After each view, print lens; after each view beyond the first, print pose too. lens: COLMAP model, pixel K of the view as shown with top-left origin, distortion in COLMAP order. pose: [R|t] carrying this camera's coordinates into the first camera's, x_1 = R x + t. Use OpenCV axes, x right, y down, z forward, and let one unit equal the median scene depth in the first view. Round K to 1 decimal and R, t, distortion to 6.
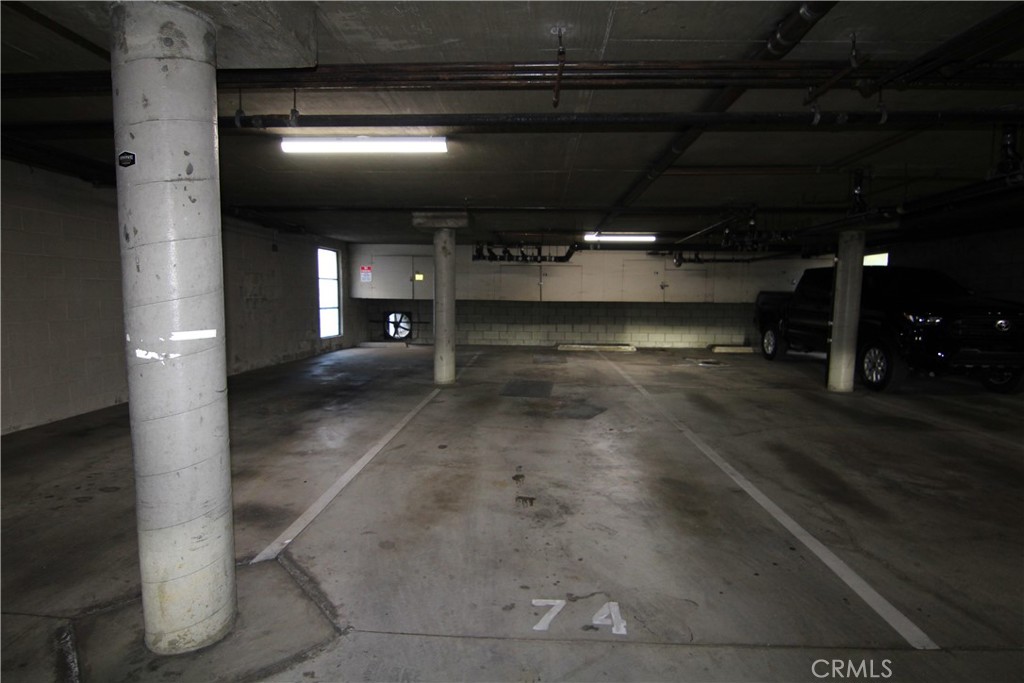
lens RADIAL K [[521.6, 0, 510.1], [0, 521.6, 342.9], [0, 0, 1]] dist [-0.009721, -0.003100]
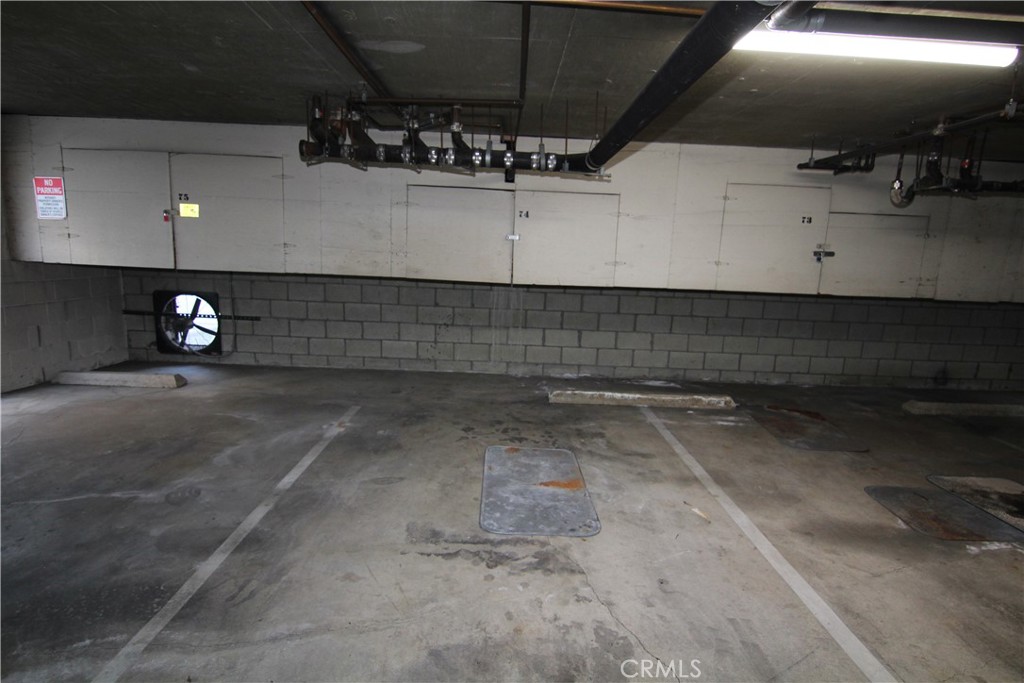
lens RADIAL K [[521.6, 0, 514.3], [0, 521.6, 342.0], [0, 0, 1]] dist [-0.009721, -0.003100]
pose [[0.997569, 0.018381, 0.067221, 0.036436], [-0.024432, 0.995611, 0.090342, -0.073124], [-0.065265, -0.091765, 0.993640, 0.618769]]
